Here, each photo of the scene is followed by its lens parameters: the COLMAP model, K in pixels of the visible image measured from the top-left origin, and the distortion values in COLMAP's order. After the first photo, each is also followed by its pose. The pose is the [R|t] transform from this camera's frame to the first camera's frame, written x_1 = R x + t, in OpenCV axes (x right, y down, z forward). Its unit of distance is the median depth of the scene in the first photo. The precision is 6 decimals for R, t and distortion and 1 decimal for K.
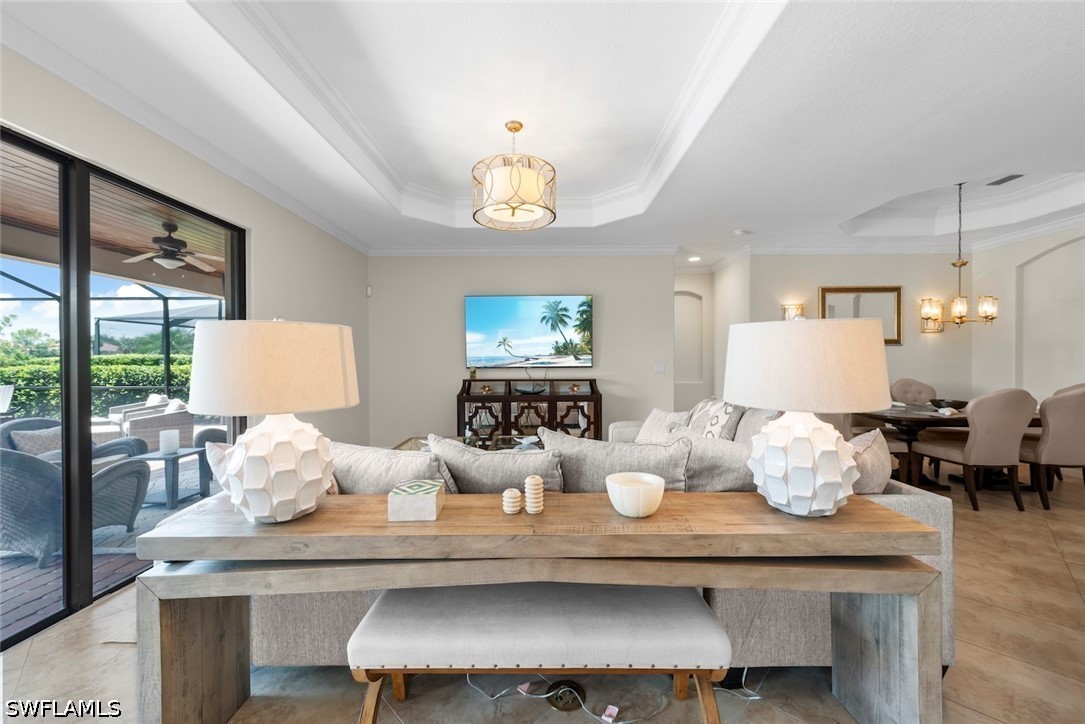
lens RADIAL K [[406.9, 0, 553.1], [0, 406.9, 363.3], [0, 0, 1]] dist [0.000654, -0.000013]
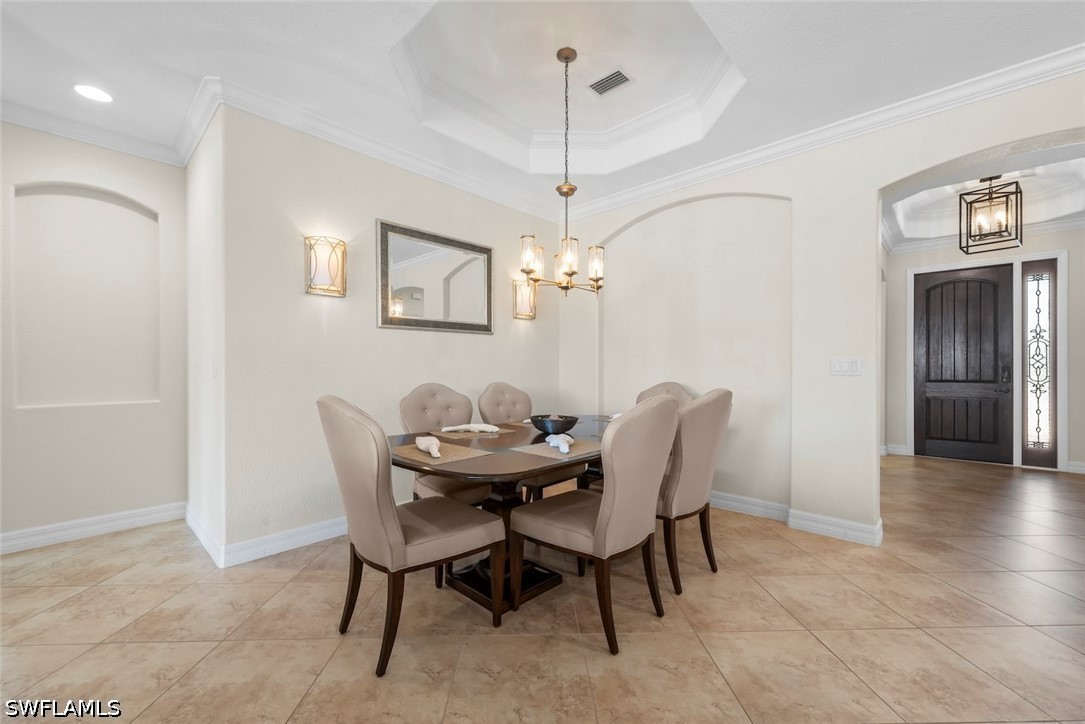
lens RADIAL K [[464.1, 0, 538.0], [0, 464.1, 365.9], [0, 0, 1]] dist [0.004708, 0.000093]
pose [[0.689930, 0.005205, 0.723858, 0.380940], [0.003720, 0.999935, -0.010736, 0.018619], [-0.723867, 0.010100, 0.689866, 0.449549]]
